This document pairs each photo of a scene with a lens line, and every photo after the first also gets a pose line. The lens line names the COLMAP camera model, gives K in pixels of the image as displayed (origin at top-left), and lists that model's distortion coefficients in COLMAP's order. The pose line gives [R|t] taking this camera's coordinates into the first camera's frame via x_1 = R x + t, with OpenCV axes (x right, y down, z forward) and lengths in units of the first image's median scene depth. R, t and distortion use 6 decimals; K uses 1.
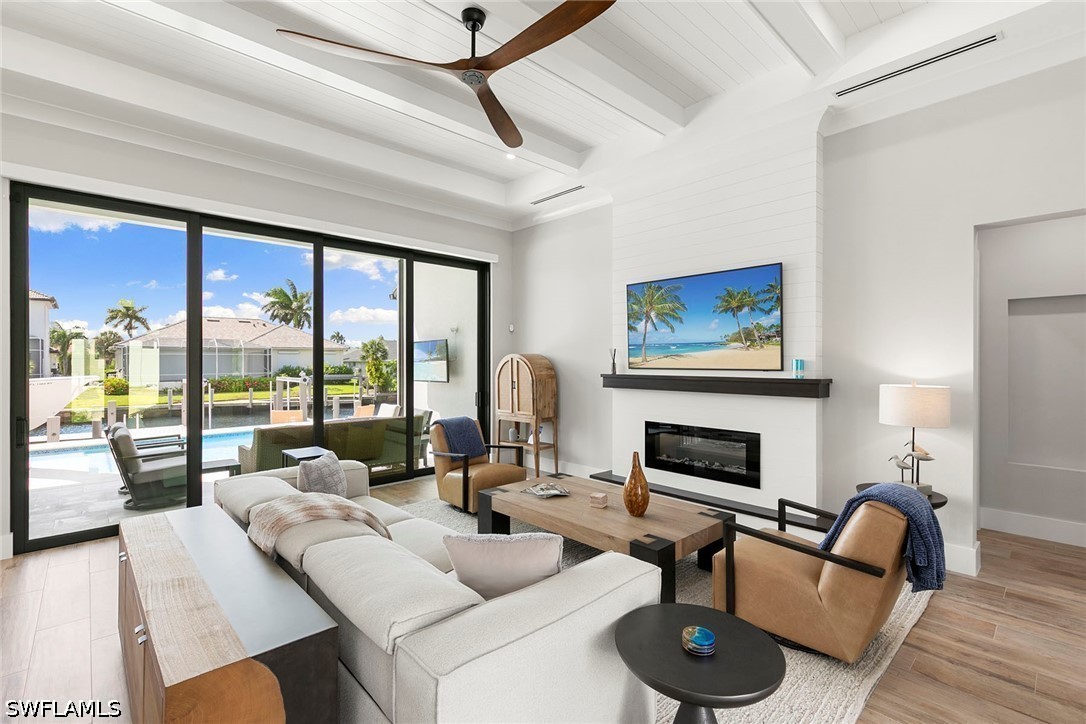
lens RADIAL K [[478.7, 0, 548.3], [0, 478.7, 362.3], [0, 0, 1]] dist [0.002950, -0.000027]
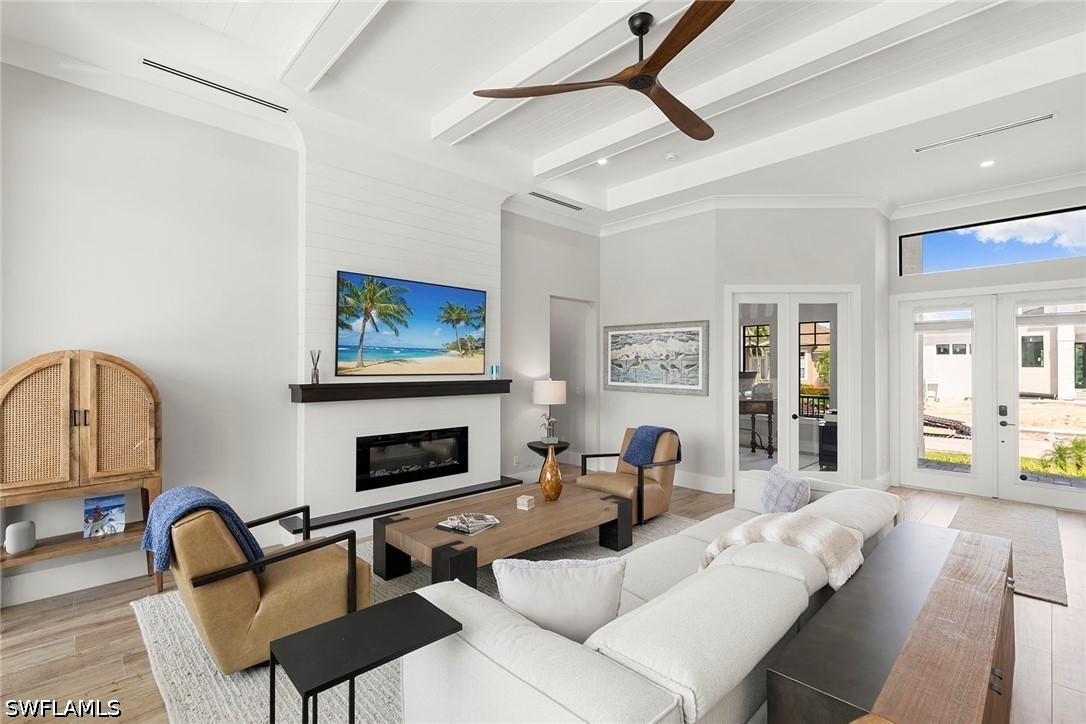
lens RADIAL K [[480.0, 0, 536.3], [0, 480.0, 363.3], [0, 0, 1]] dist [0.002059, 0.000004]
pose [[-0.008933, 0.009334, 0.999917, -0.665023], [0.001286, 0.999956, -0.009323, 0.000710], [-0.999959, 0.001203, -0.008944, 0.710909]]
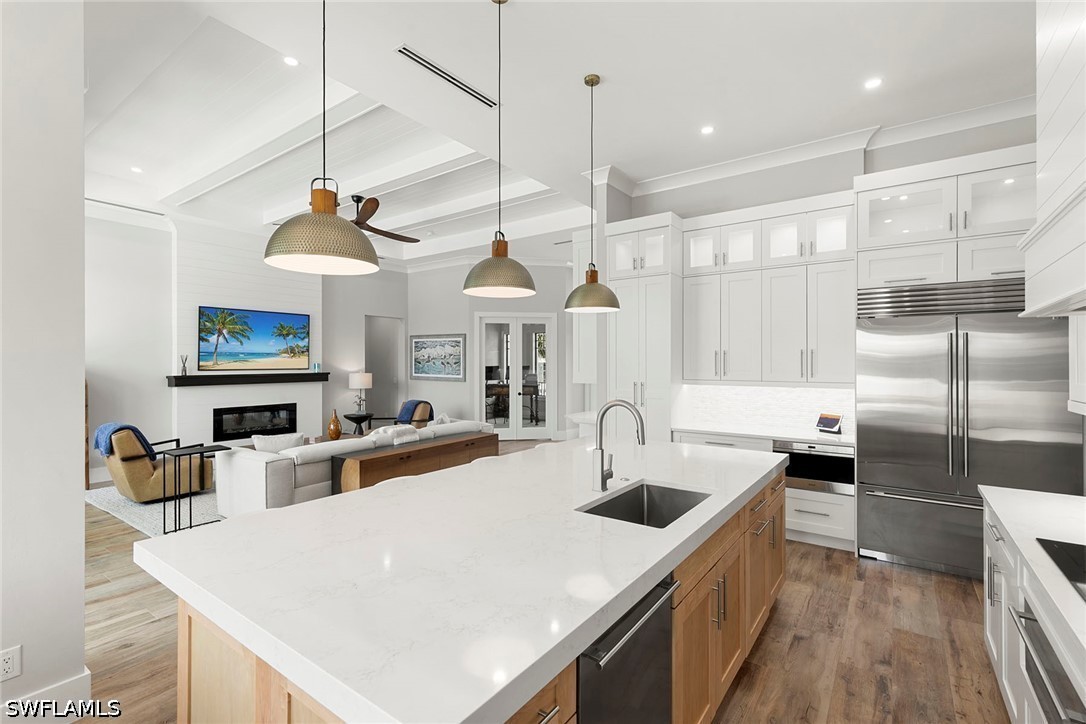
lens RADIAL K [[490.9, 0, 540.6], [0, 490.9, 360.1], [0, 0, 1]] dist [0.004975, -0.000389]
pose [[-0.191503, 0.006916, 0.981468, -1.387977], [0.006830, 0.999960, -0.005714, -0.000821], [-0.981468, 0.005609, -0.191543, 0.363631]]
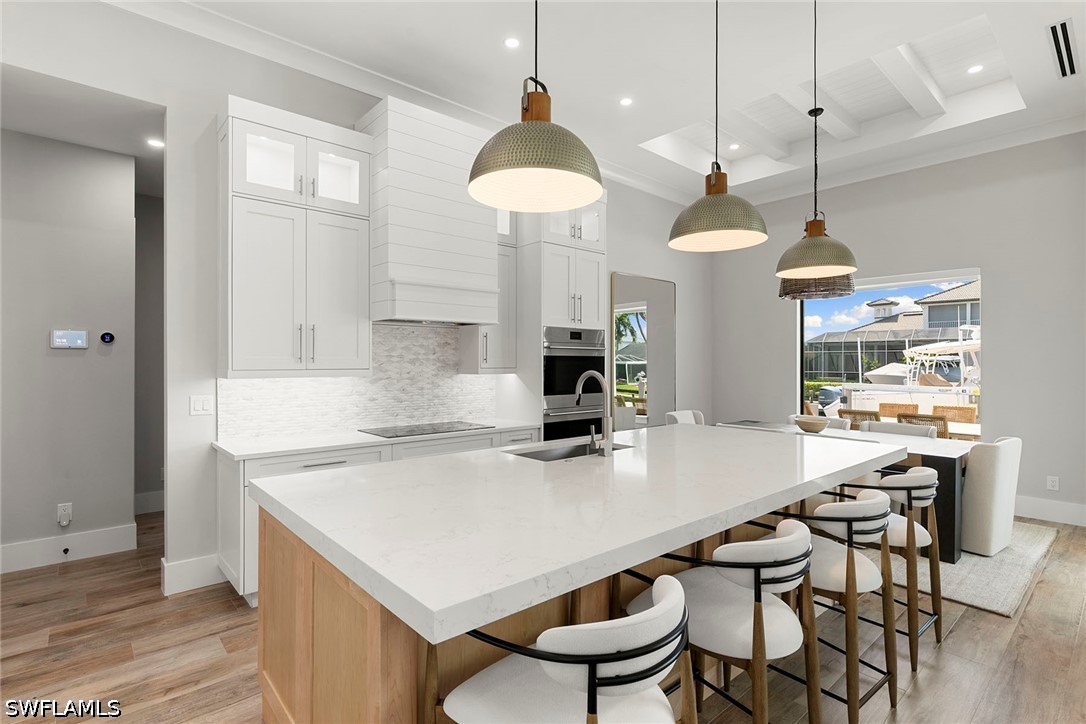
lens RADIAL K [[524.9, 0, 543.0], [0, 524.9, 362.0], [0, 0, 1]] dist [-0.003212, -0.000291]
pose [[-0.031902, 0.004592, -0.999480, -0.429858], [-0.007384, 0.999961, 0.004829, 0.021415], [0.999464, 0.007534, -0.031867, 0.177068]]
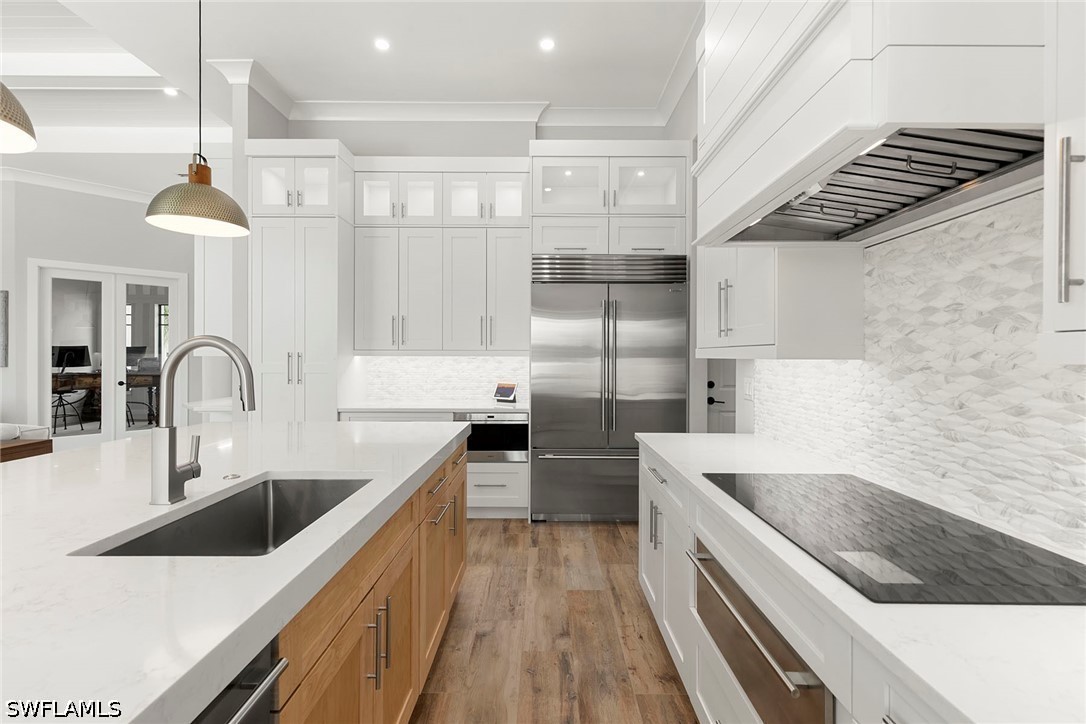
lens RADIAL K [[488.8, 0, 543.4], [0, 488.8, 355.4], [0, 0, 1]] dist [0.010173, -0.000256]
pose [[-0.730810, 0.000712, 0.682580, -1.262672], [0.003104, 0.999993, 0.002280, 0.042727], [-0.682573, 0.003785, -0.730807, 0.275499]]
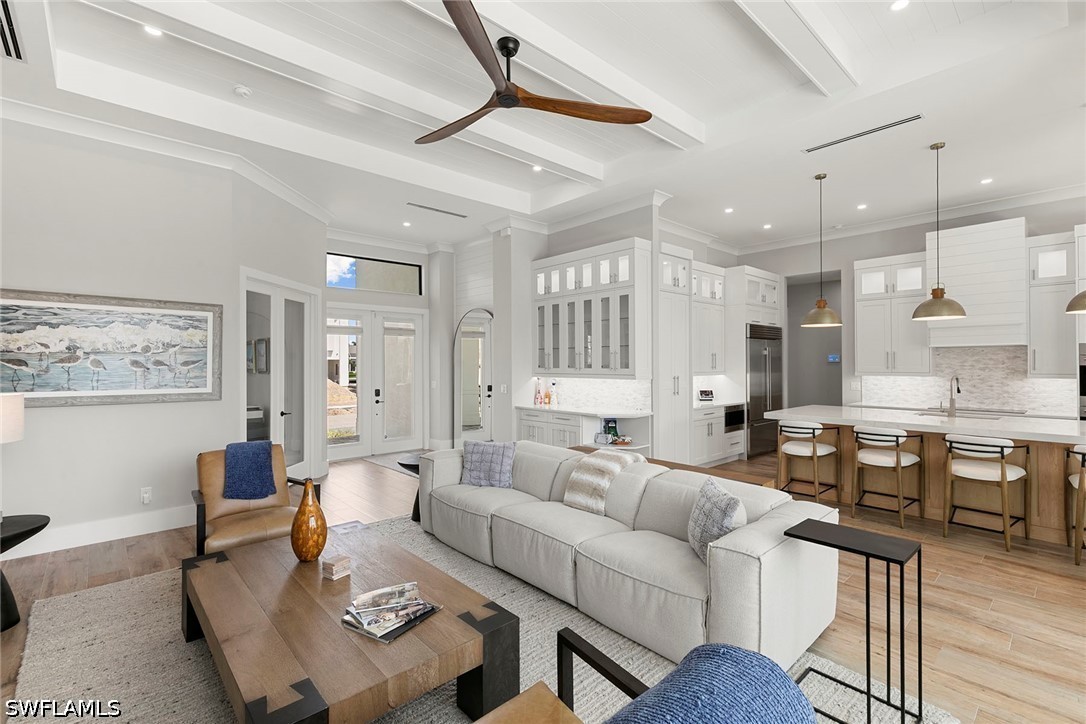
lens RADIAL K [[486.3, 0, 544.3], [0, 486.3, 360.3], [0, 0, 1]] dist [0.007134, -0.000158]
pose [[-0.999889, 0.006272, 0.013534, -0.148518], [0.006273, 0.999980, -0.000030, -0.003043], [-0.013534, 0.000055, -0.999908, 1.215047]]
